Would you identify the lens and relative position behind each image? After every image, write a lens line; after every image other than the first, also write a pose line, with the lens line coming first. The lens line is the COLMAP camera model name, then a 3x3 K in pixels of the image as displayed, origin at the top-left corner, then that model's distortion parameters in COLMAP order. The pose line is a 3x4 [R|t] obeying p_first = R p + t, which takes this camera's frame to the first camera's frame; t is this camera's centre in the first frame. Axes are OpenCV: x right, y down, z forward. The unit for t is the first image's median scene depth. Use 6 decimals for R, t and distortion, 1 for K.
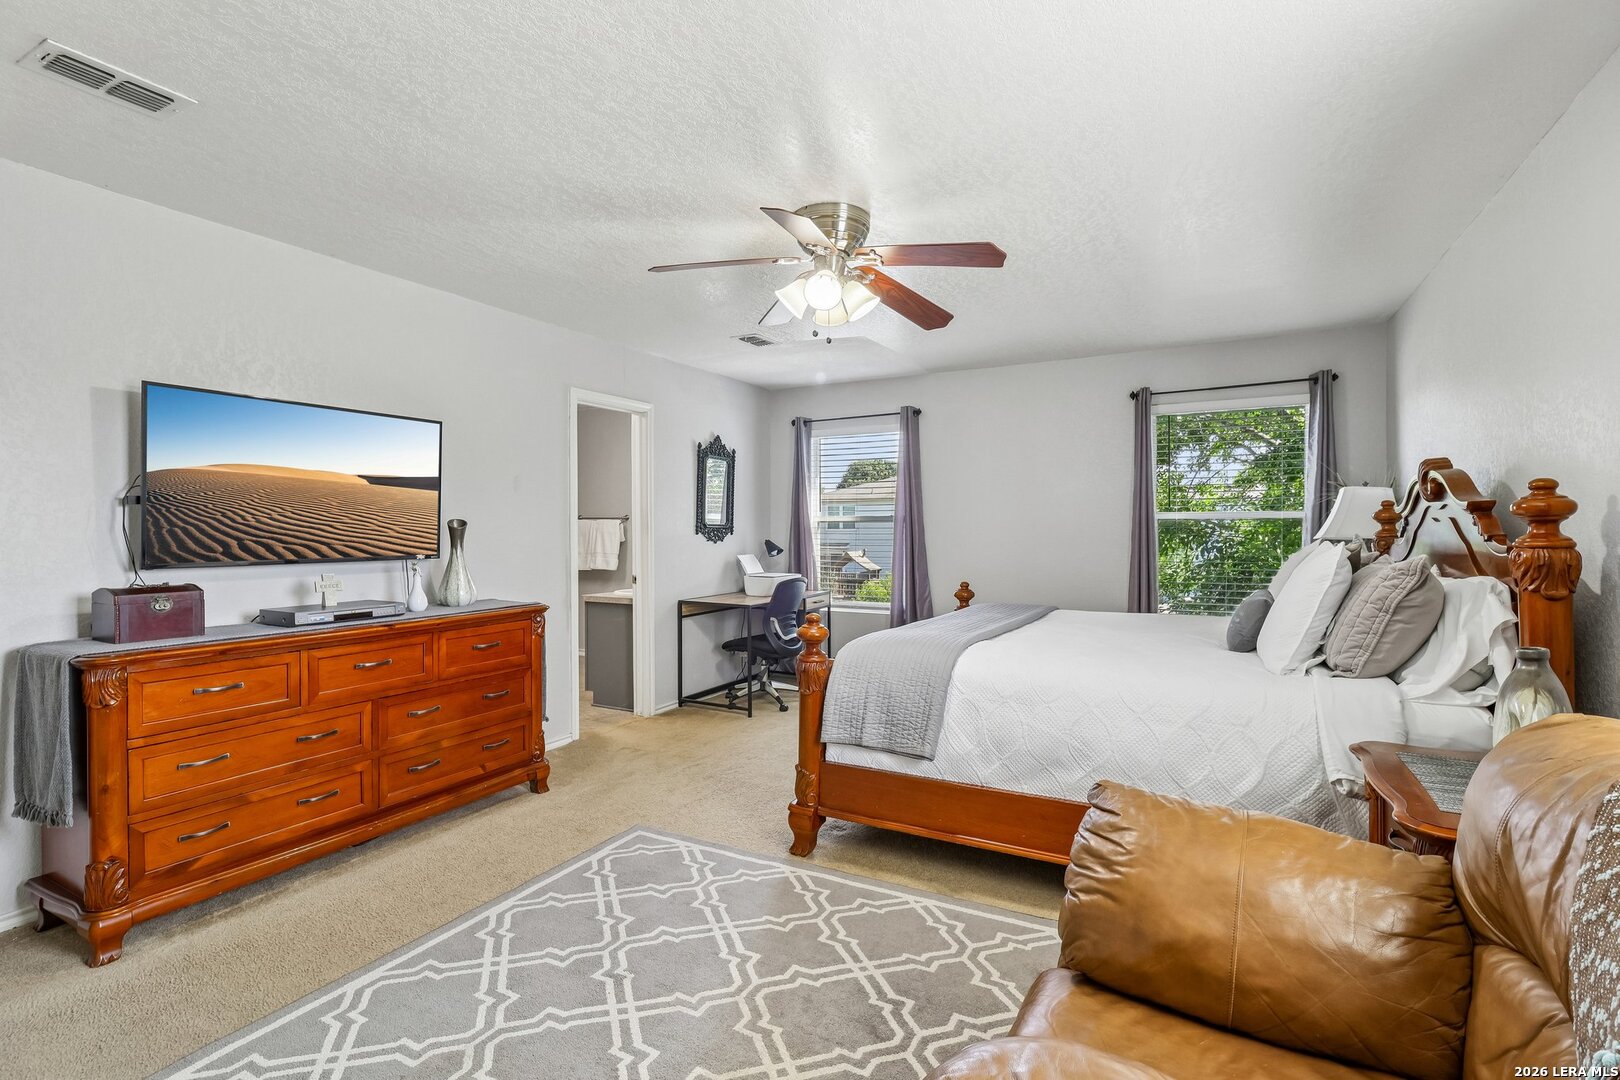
lens RADIAL K [[758.2, 0, 810.4], [0, 758.2, 534.2], [0, 0, 1]] dist [-0.004810, 0.002223]
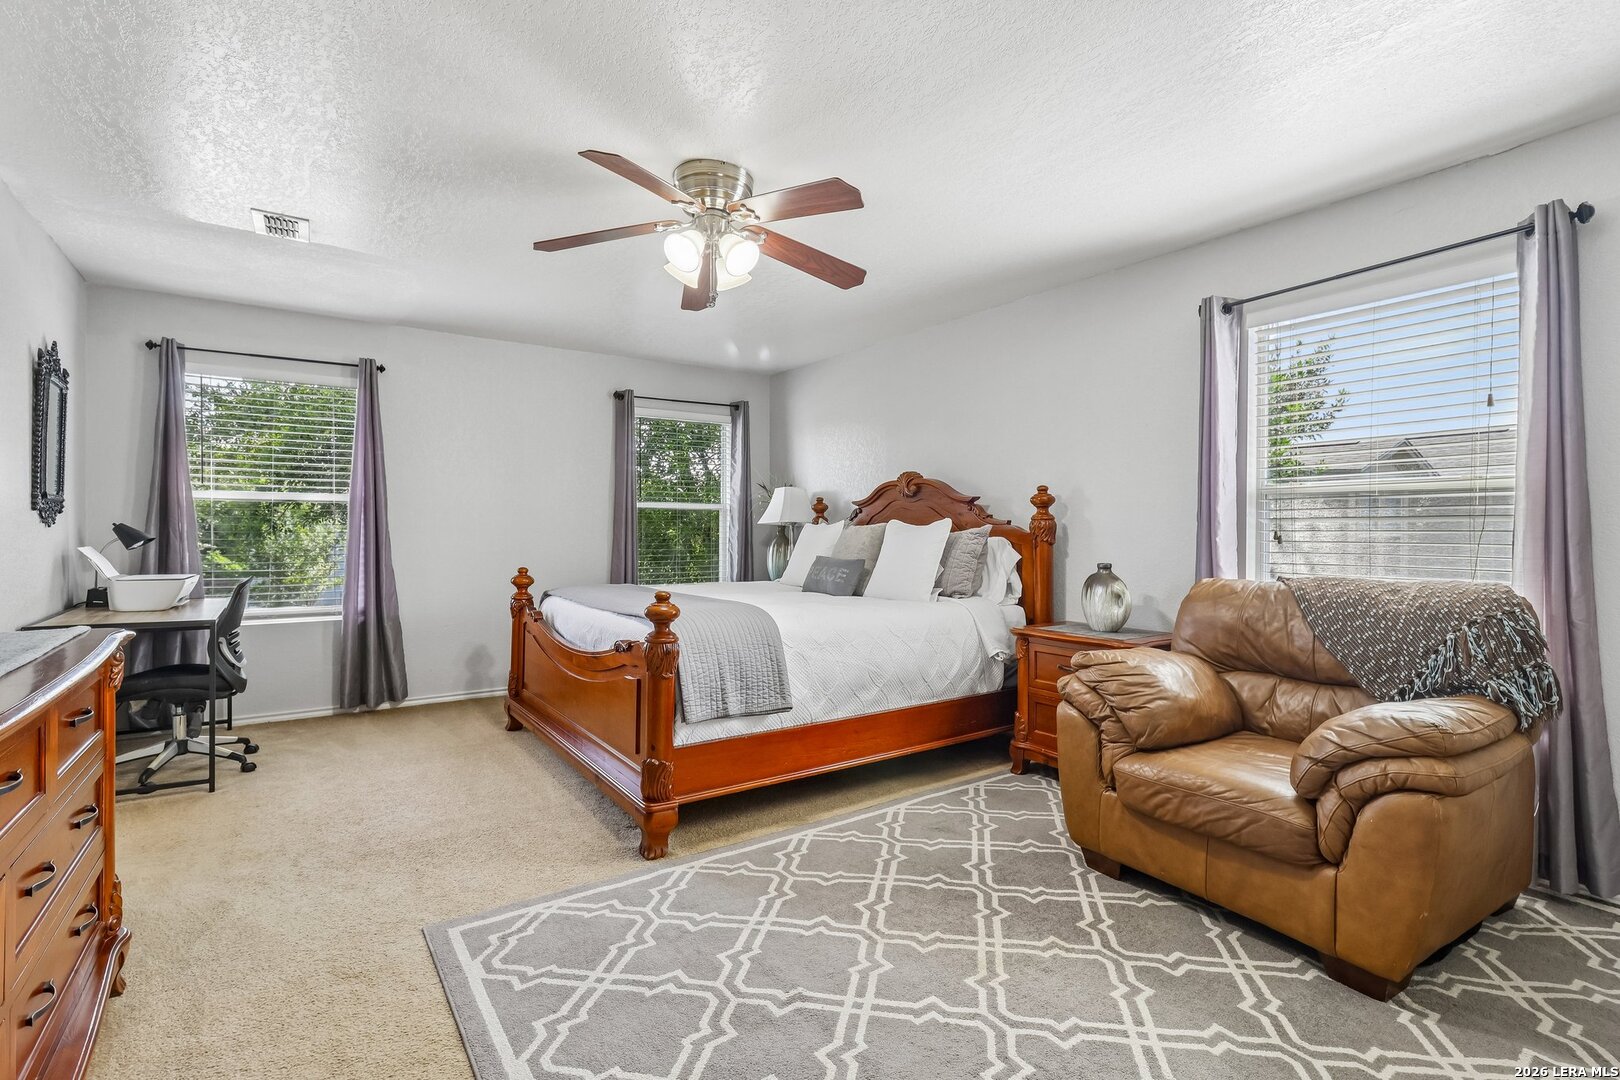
lens RADIAL K [[758.2, 0, 806.6], [0, 758.2, 532.1], [0, 0, 1]] dist [-0.004810, 0.002223]
pose [[0.454948, -0.000892, 0.890518, -0.854548], [0.002390, 0.999997, -0.000220, 0.036910], [-0.890515, 0.002228, 0.454949, 0.487424]]
